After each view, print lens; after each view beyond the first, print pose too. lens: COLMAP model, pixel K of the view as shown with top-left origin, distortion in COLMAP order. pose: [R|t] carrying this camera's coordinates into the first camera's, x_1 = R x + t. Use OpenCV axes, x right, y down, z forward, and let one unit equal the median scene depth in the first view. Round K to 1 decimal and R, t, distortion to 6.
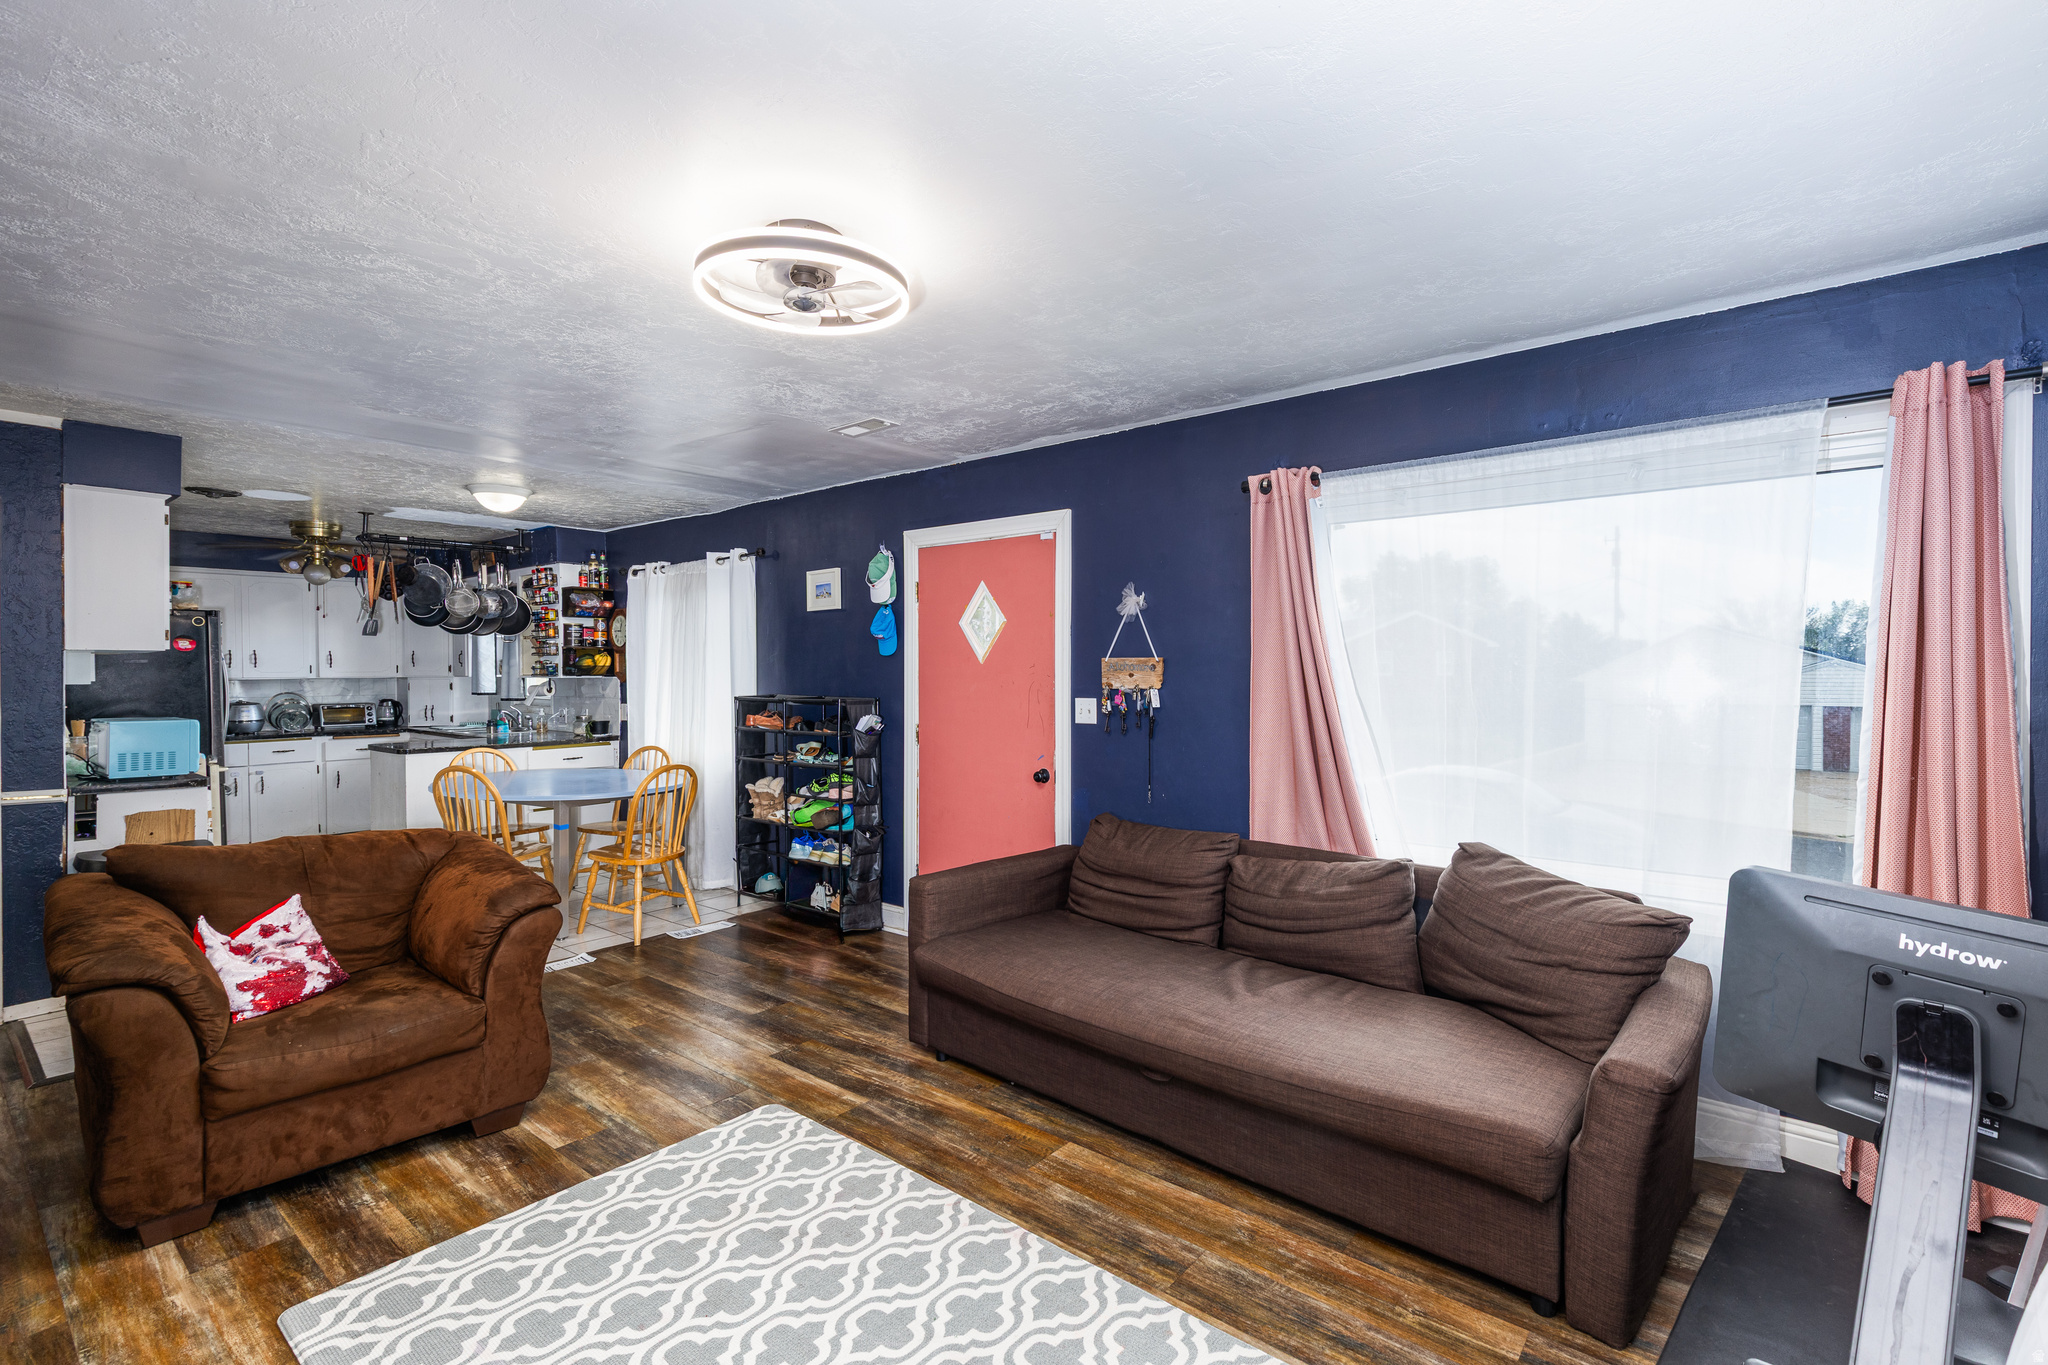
lens RADIAL K [[939.8, 0, 1036.6], [0, 939.8, 685.6], [0, 0, 1]] dist [0.011704, -0.000130]
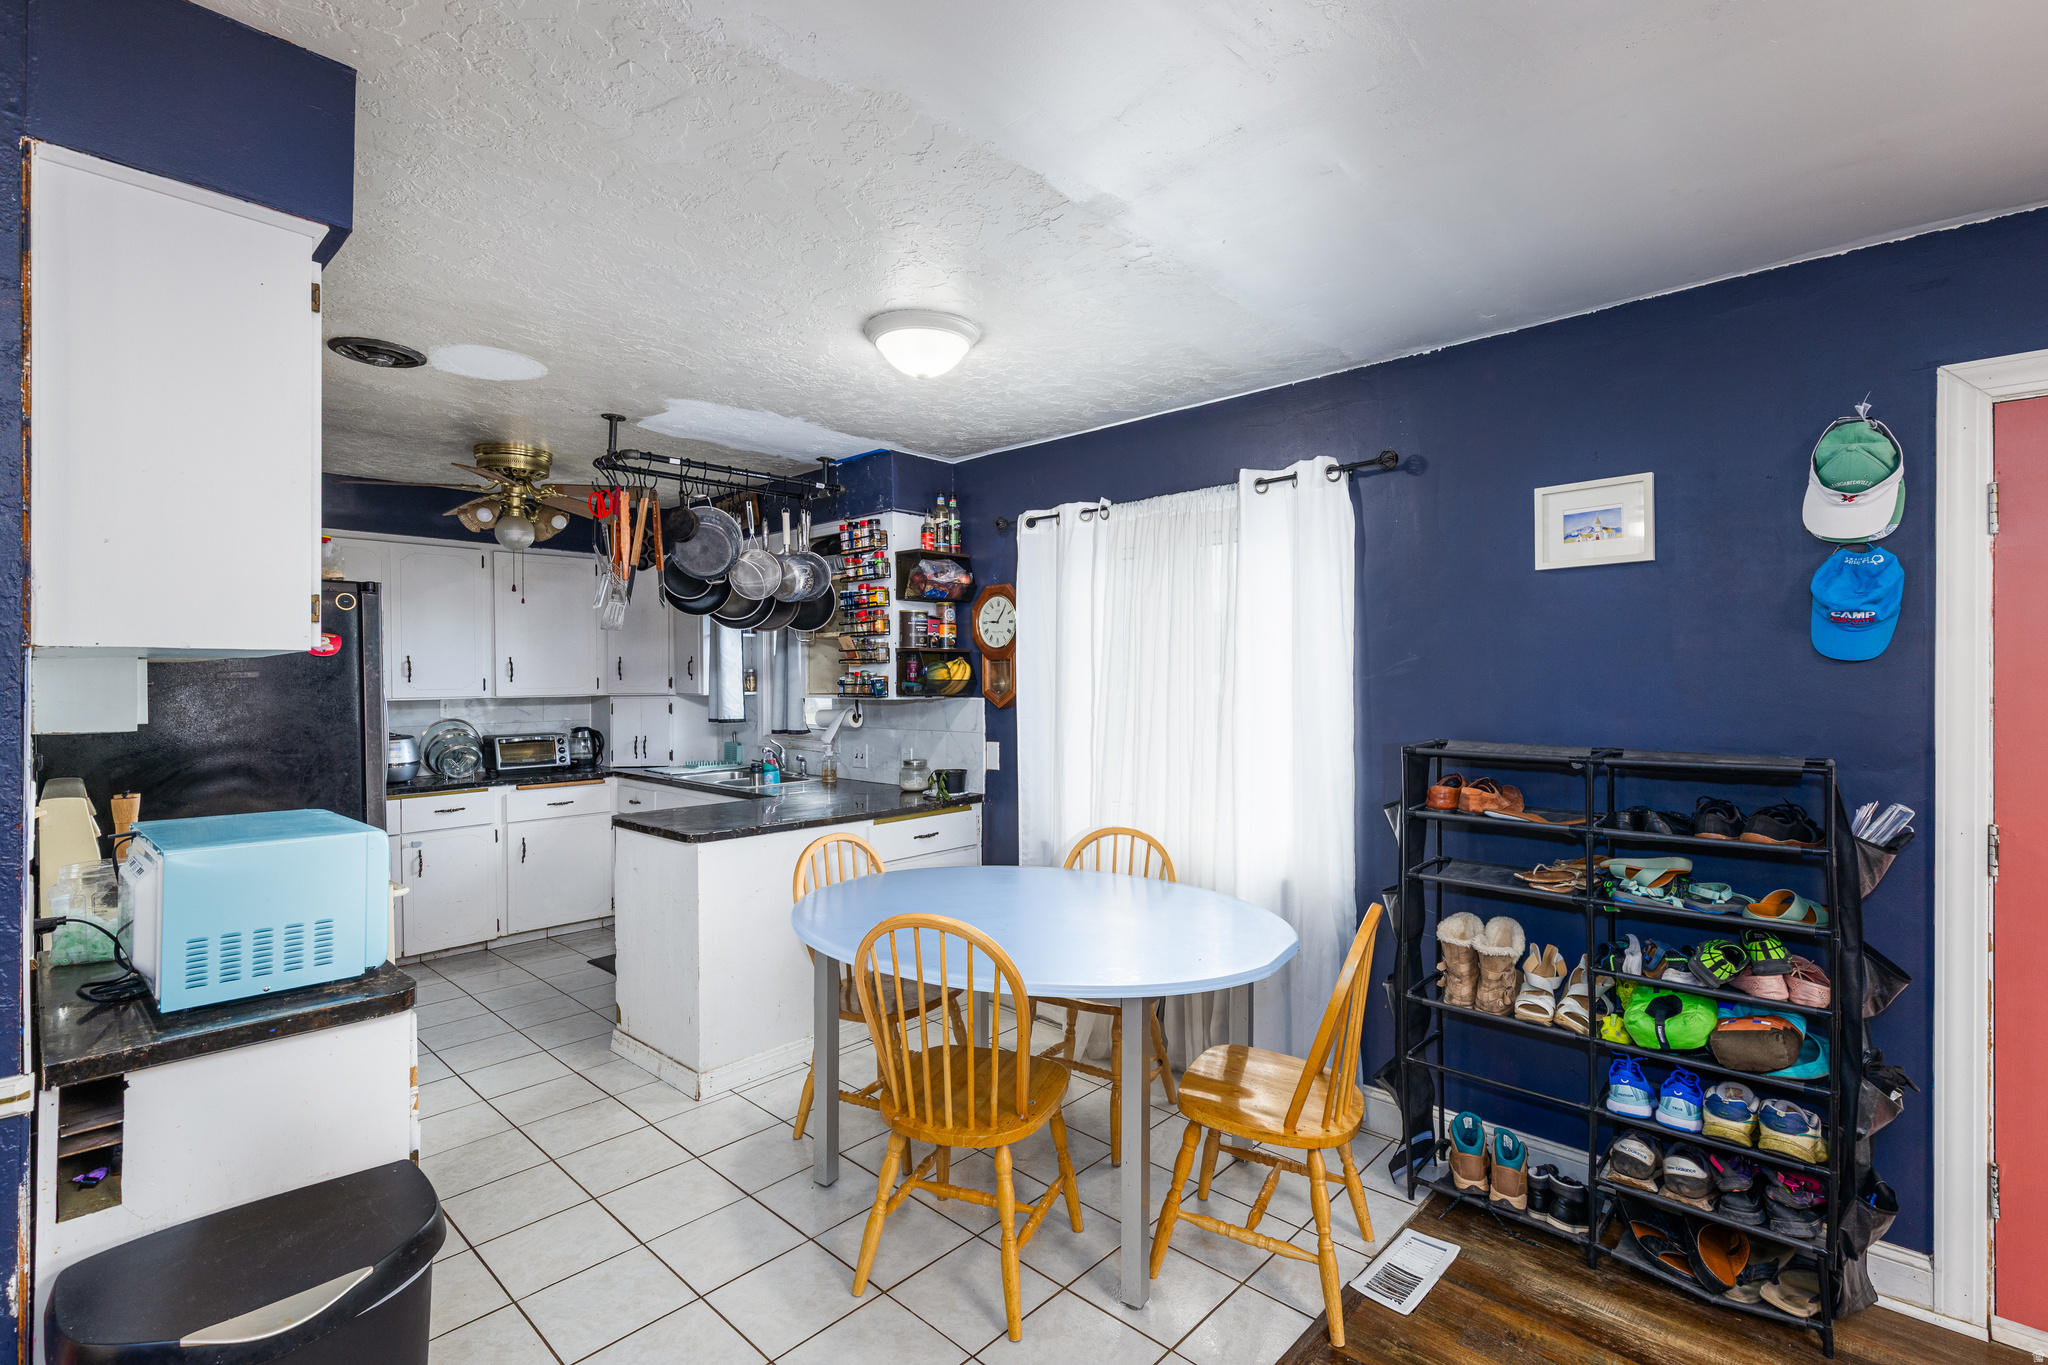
lens RADIAL K [[939.8, 0, 1036.6], [0, 939.8, 685.6], [0, 0, 1]] dist [0.011704, -0.000130]
pose [[0.998293, 0.000017, -0.058401, -0.383271], [-0.000487, 0.999968, -0.008036, -0.012696], [0.058399, 0.008050, 0.998261, 0.404506]]
